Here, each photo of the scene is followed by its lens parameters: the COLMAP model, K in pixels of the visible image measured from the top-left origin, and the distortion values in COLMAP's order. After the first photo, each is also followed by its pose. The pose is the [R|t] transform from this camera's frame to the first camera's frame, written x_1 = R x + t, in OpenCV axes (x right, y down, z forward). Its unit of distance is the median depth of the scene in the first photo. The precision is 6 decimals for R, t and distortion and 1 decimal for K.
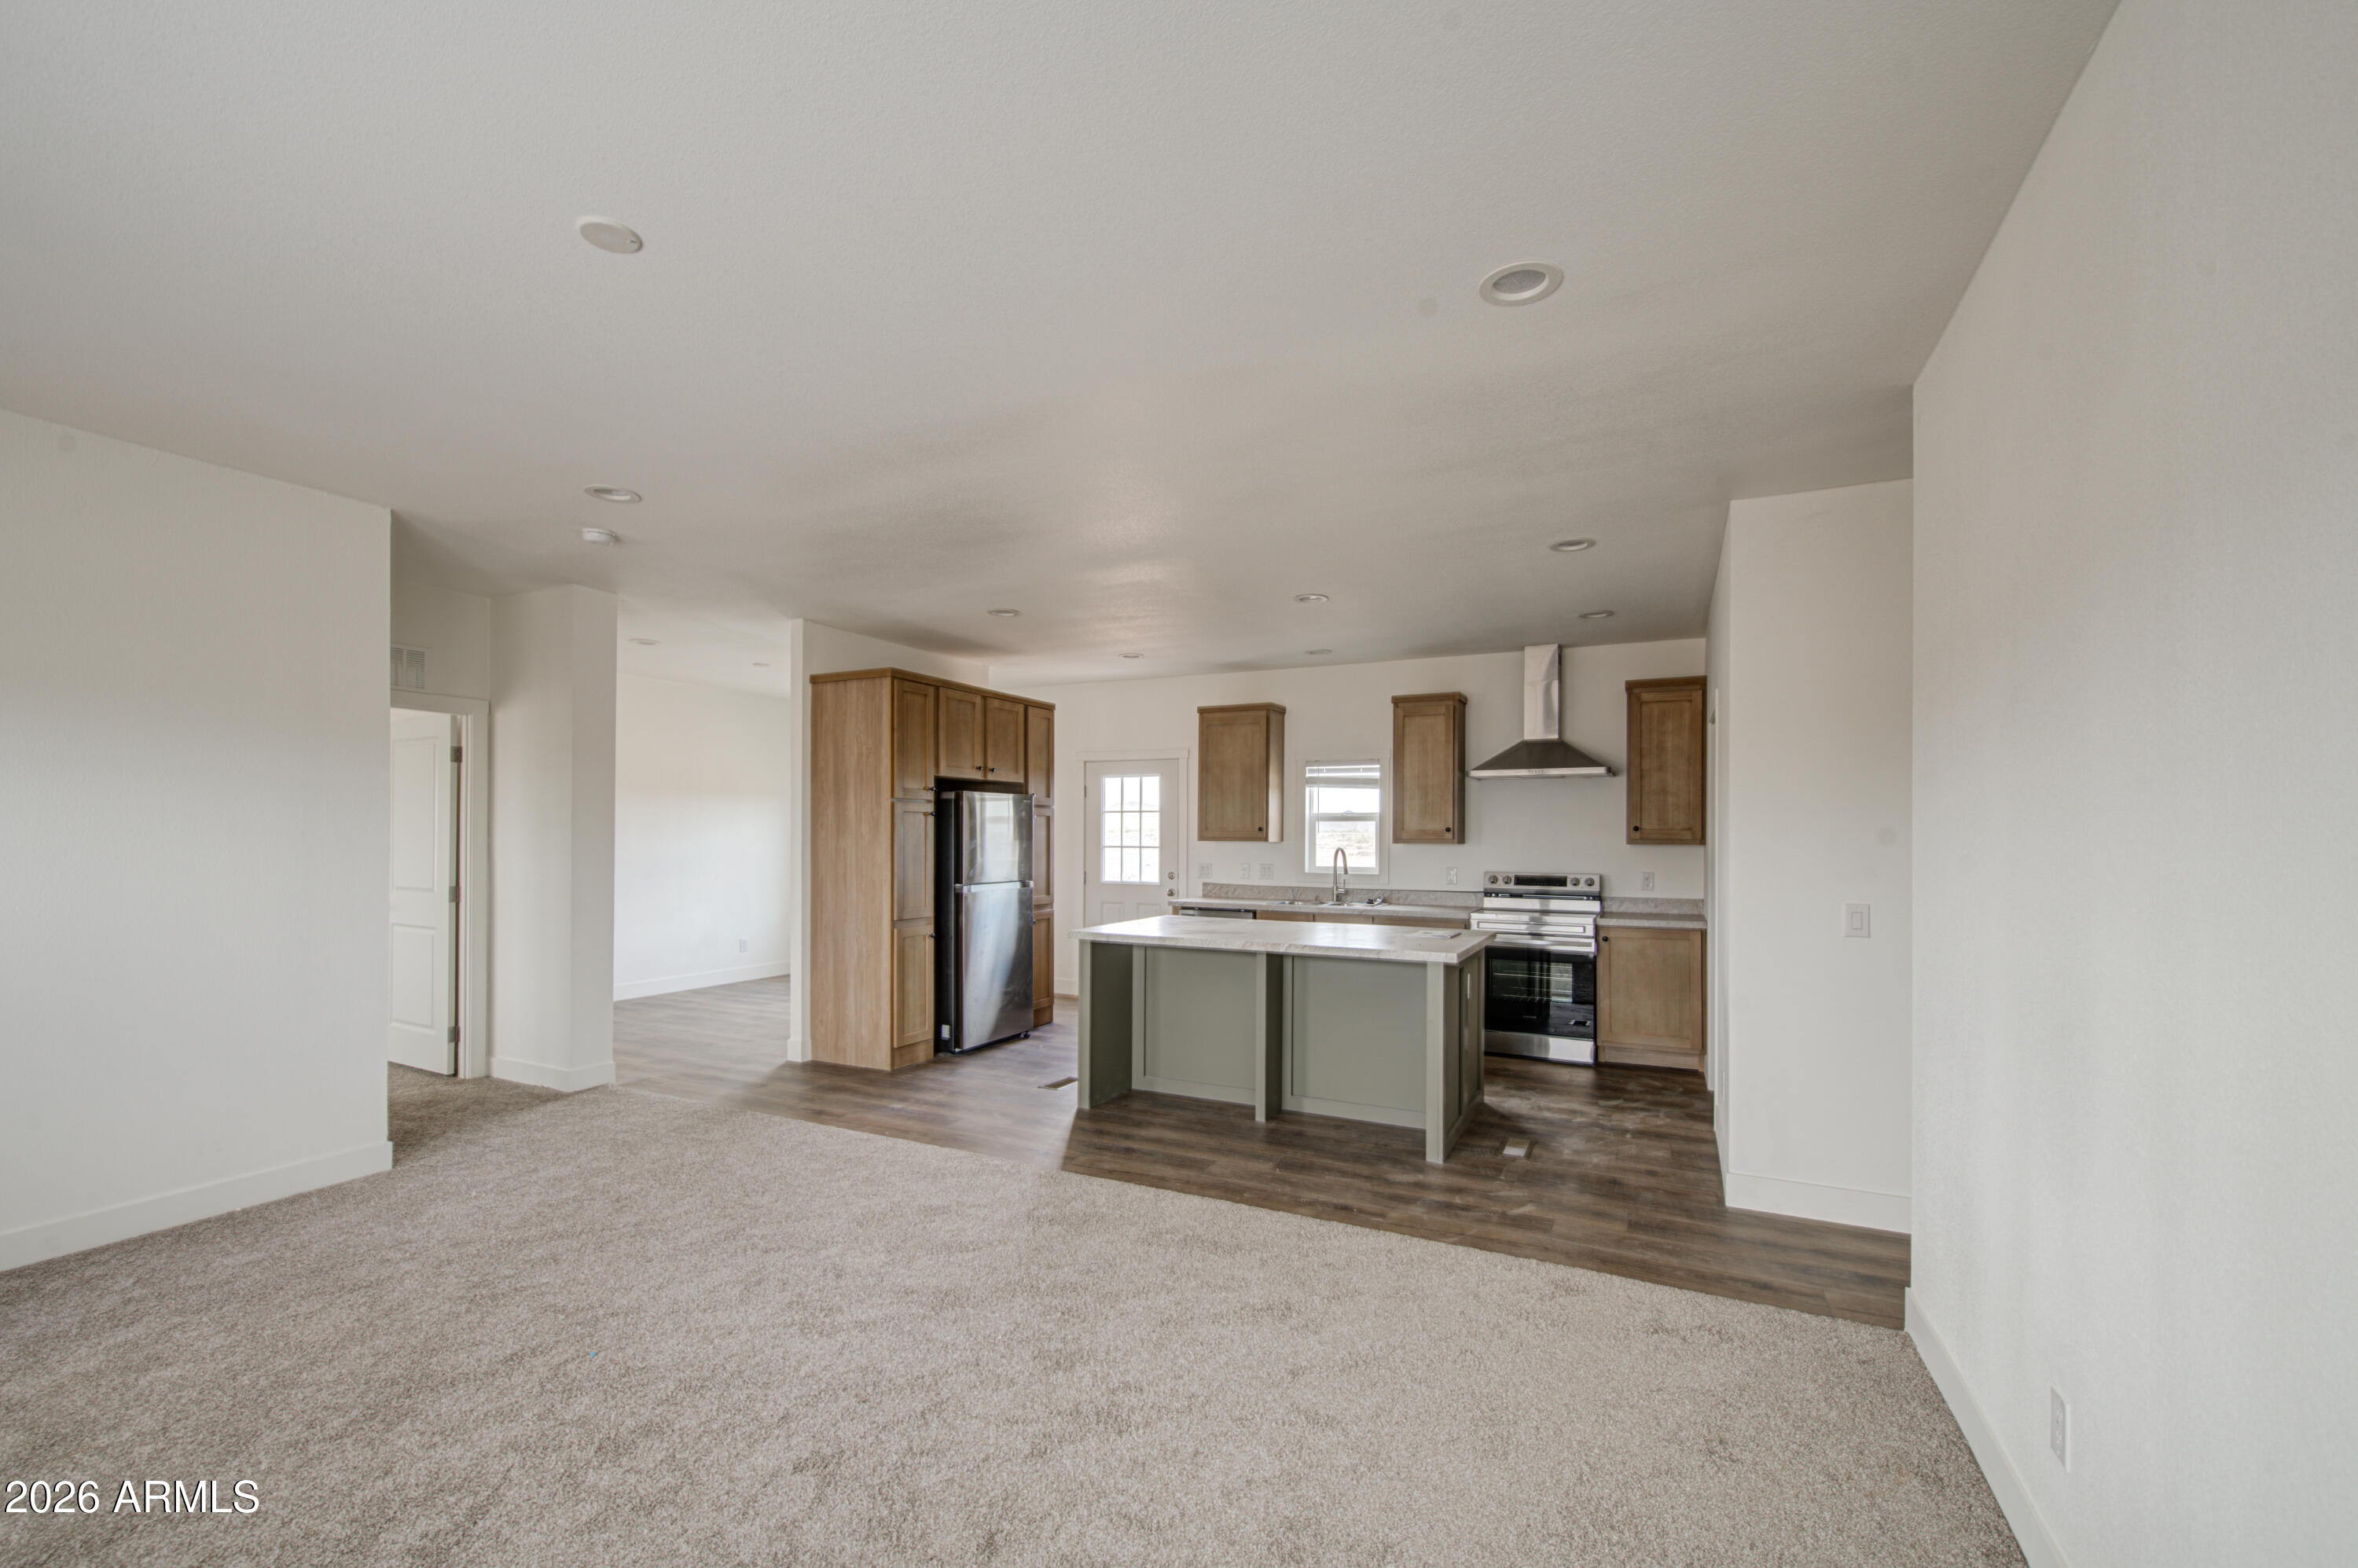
lens RADIAL K [[995.6, 0, 1170.5], [0, 995.6, 817.5], [0, 0, 1]] dist [0.009816, -0.001899]
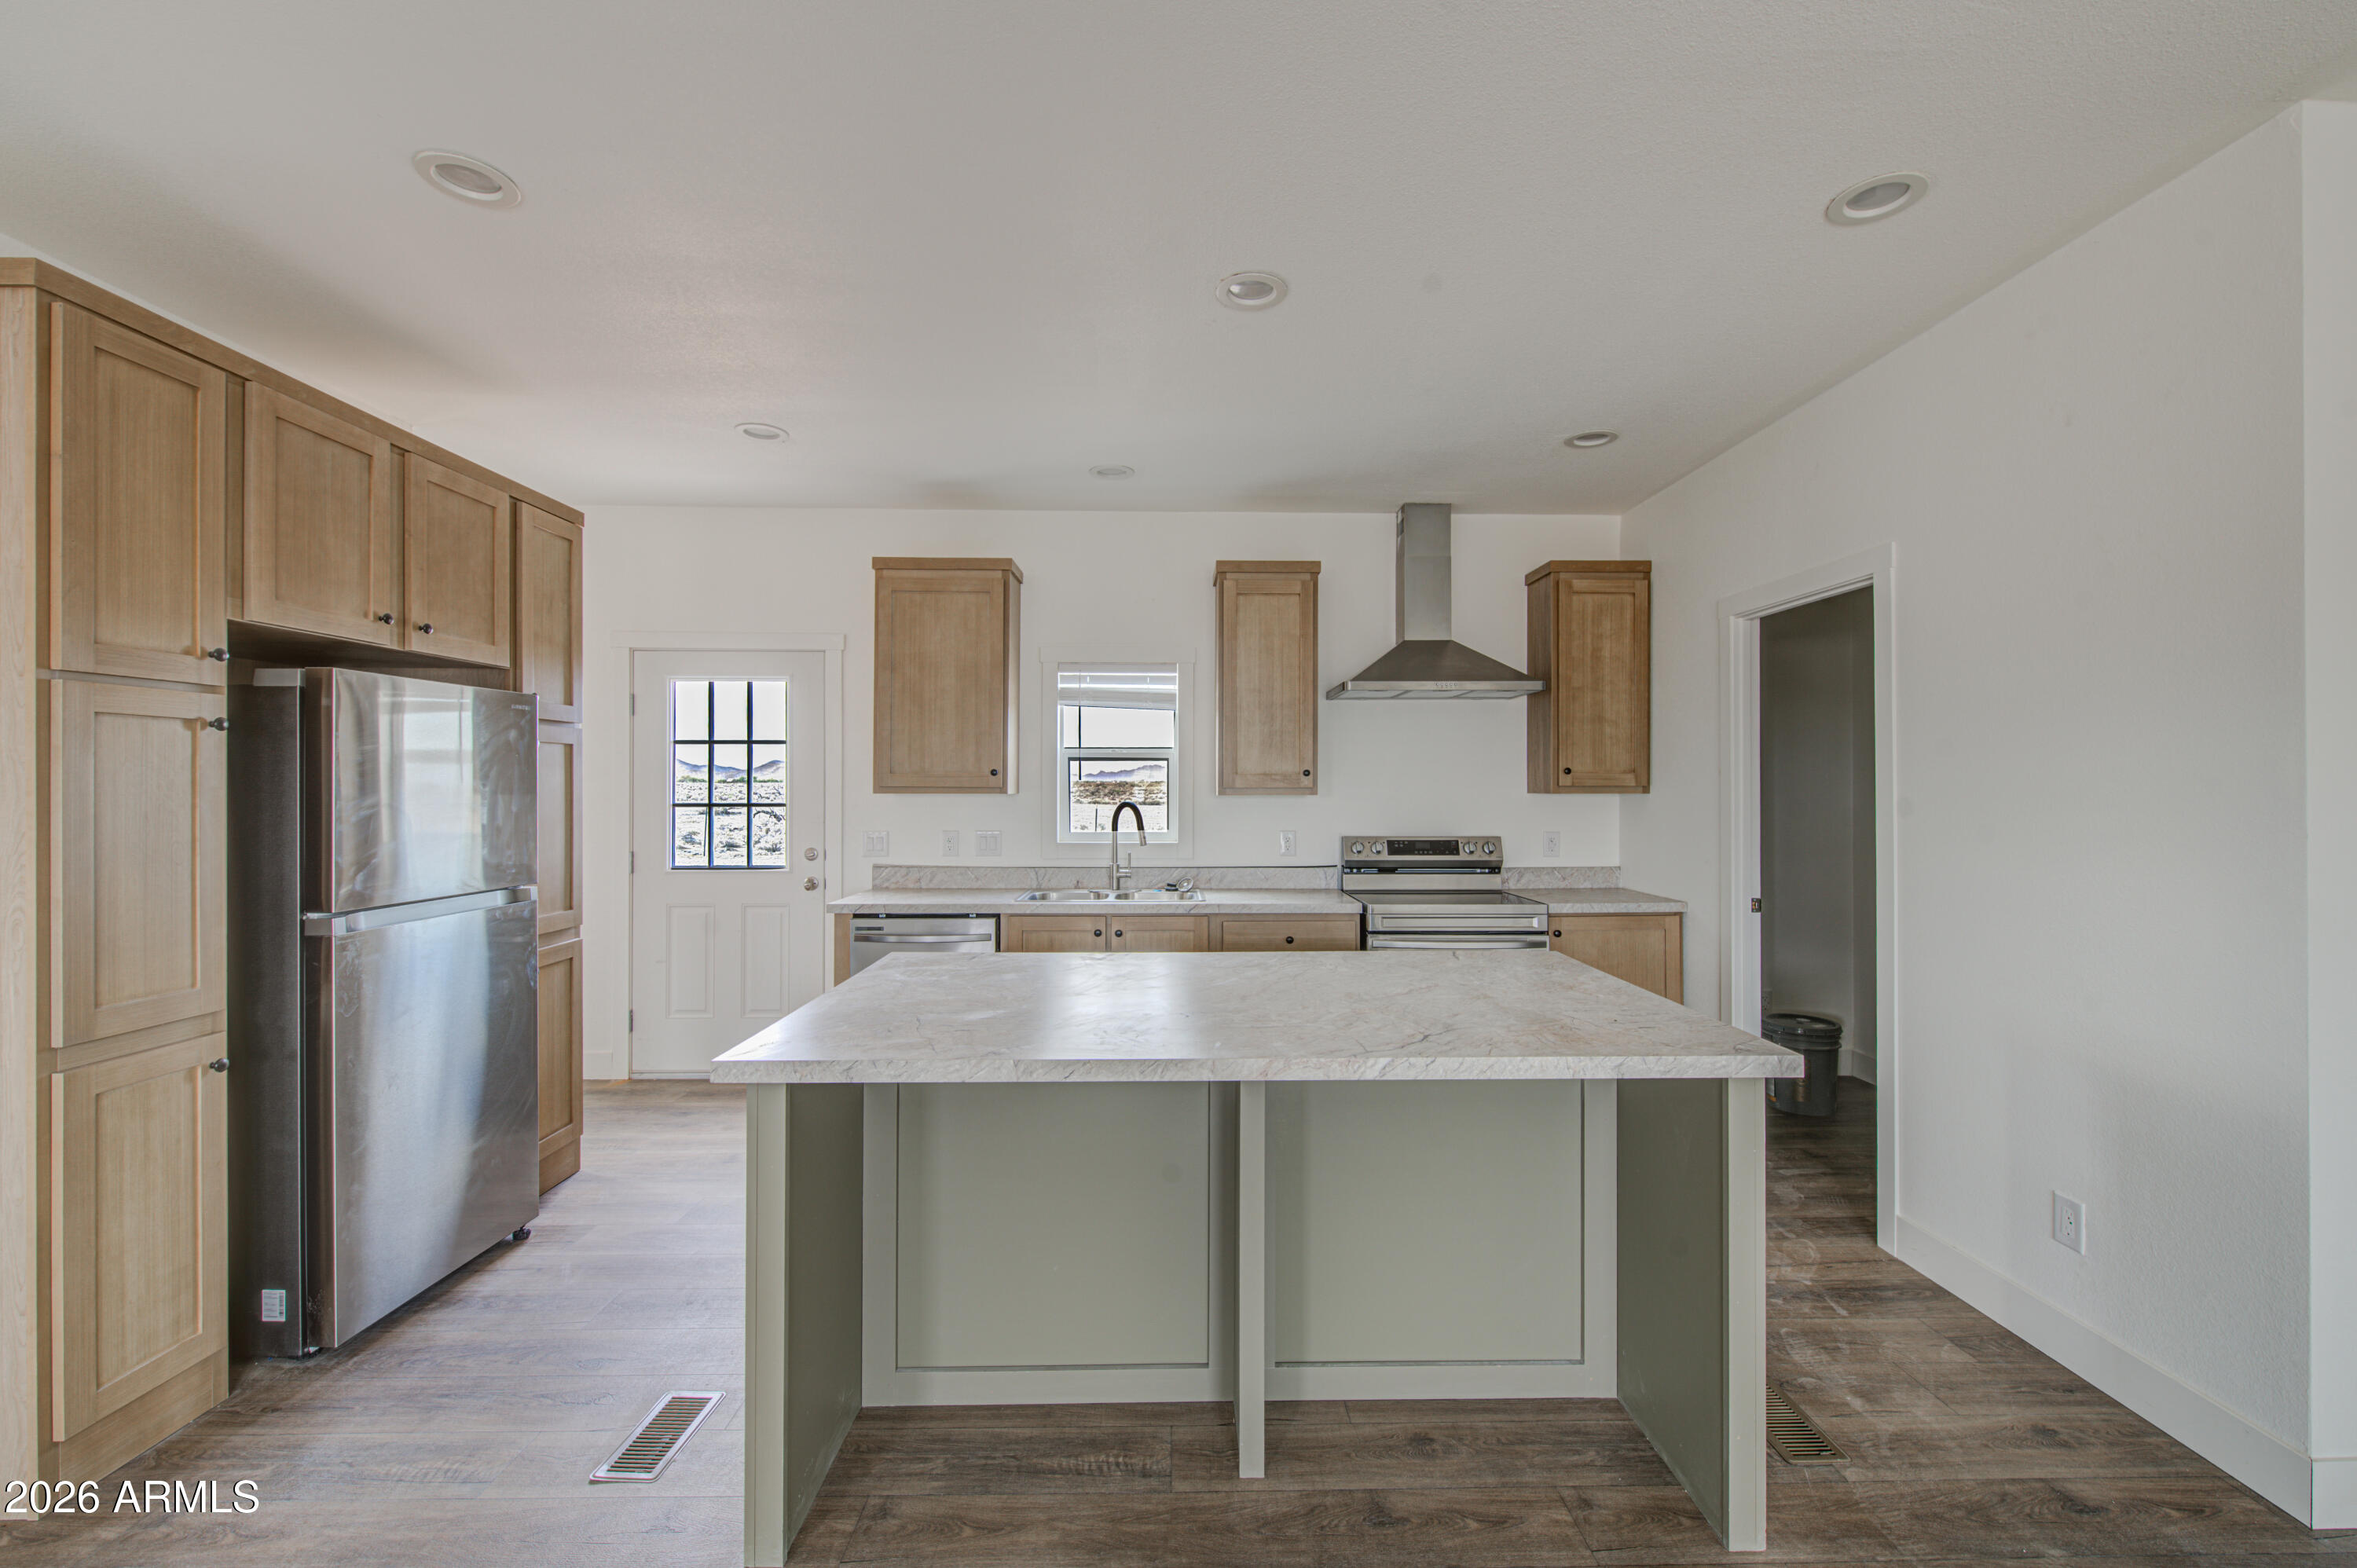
lens RADIAL K [[989.1, 0, 1193.9], [0, 989.1, 776.1], [0, 0, 1]] dist [0.004413, -0.003852]
pose [[0.882198, -0.000133, 0.470878, -0.092924], [-0.003620, 0.999968, 0.007064, 0.010818], [-0.470864, -0.007937, 0.882170, 0.497283]]
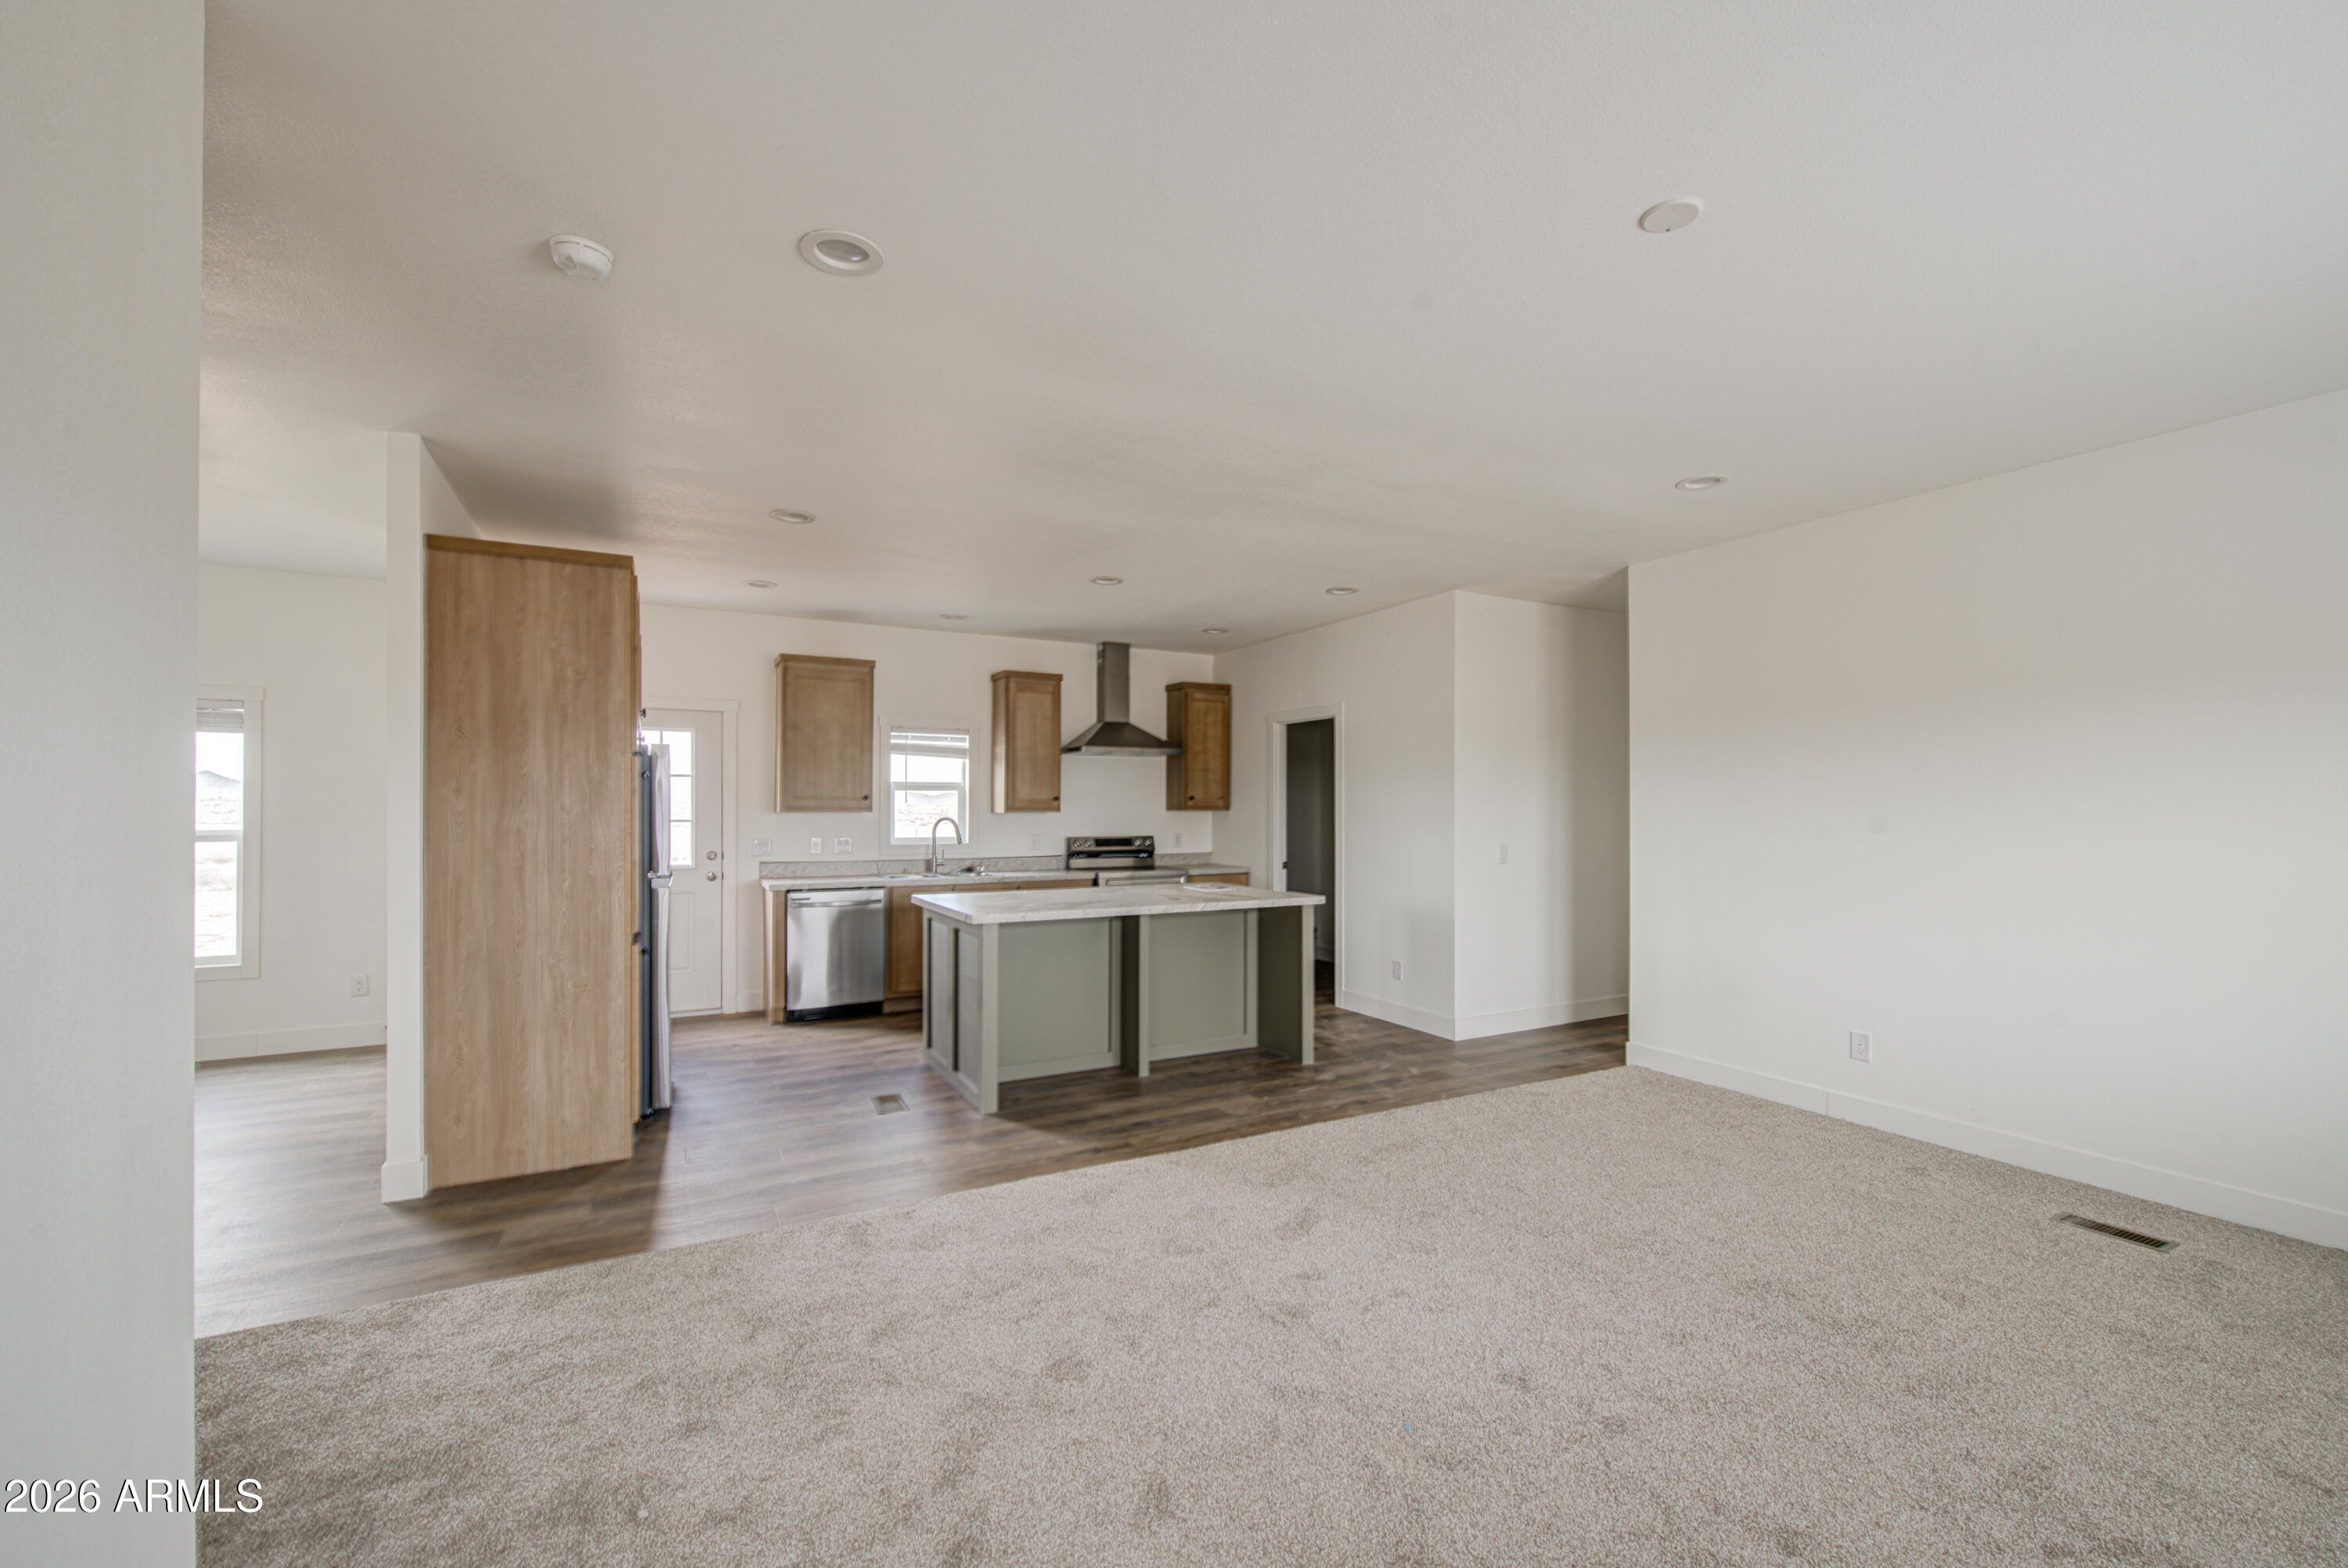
lens RADIAL K [[981.8, 0, 1191.4], [0, 981.8, 801.0], [0, 0, 1]] dist [0.003380, -0.000472]
pose [[0.558599, -0.000324, 0.829438, -0.564342], [-0.010844, 0.999912, 0.007694, 0.004832], [-0.829367, -0.013292, 0.558546, 0.291371]]
